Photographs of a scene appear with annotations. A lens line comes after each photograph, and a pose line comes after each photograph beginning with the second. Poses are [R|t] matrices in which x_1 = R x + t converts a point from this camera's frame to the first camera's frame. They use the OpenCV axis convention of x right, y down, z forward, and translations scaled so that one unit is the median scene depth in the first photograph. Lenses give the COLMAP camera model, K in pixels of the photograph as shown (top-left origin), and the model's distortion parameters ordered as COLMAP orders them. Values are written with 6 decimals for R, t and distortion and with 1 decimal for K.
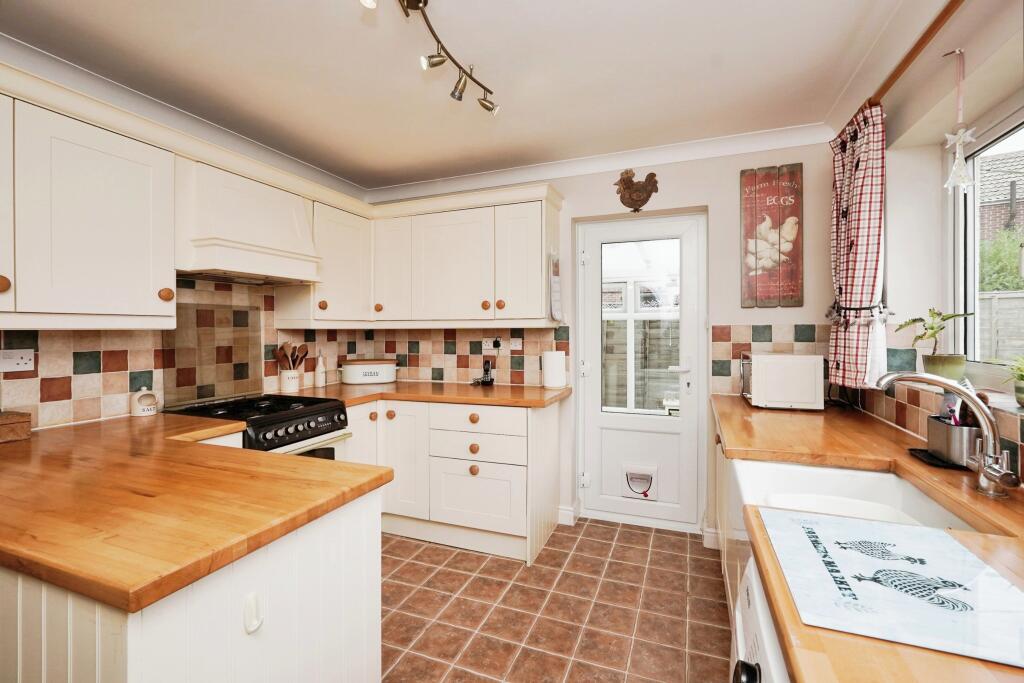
lens RADIAL K [[440.5, 0, 496.3], [0, 440.5, 328.1], [0, 0, 1]] dist [-0.002566, 0.000012]
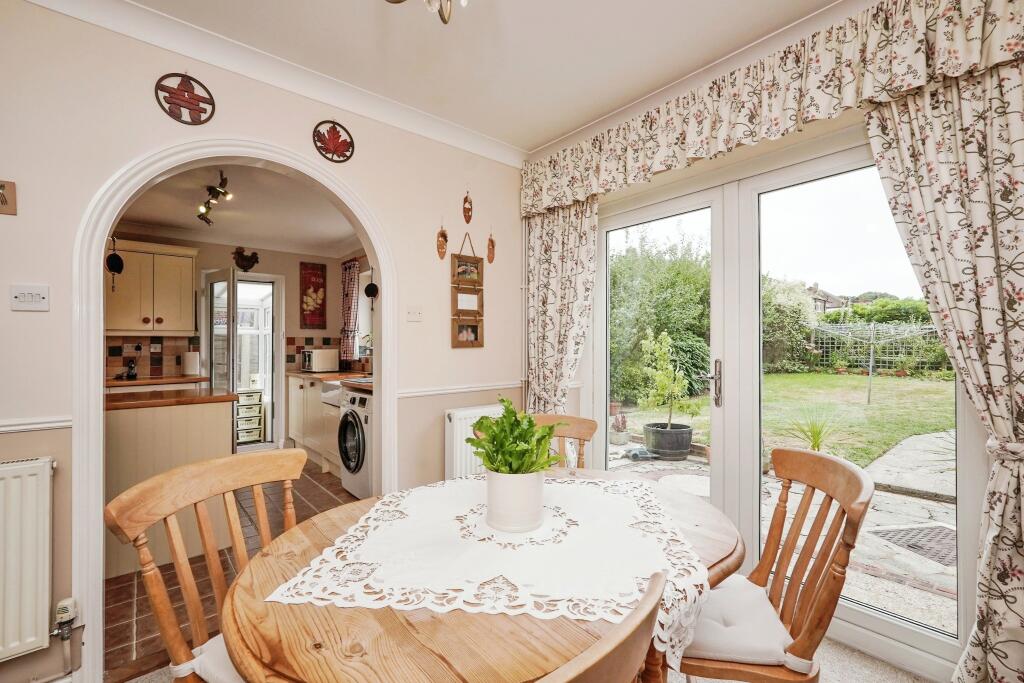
lens RADIAL K [[440.5, 0, 509.4], [0, 440.5, 345.0], [0, 0, 1]] dist [-0.002566, 0.000012]
pose [[0.432022, 0.003840, 0.901855, -0.882955], [-0.000034, 0.999991, -0.004242, 0.038757], [-0.901863, 0.001802, 0.432018, -0.775231]]
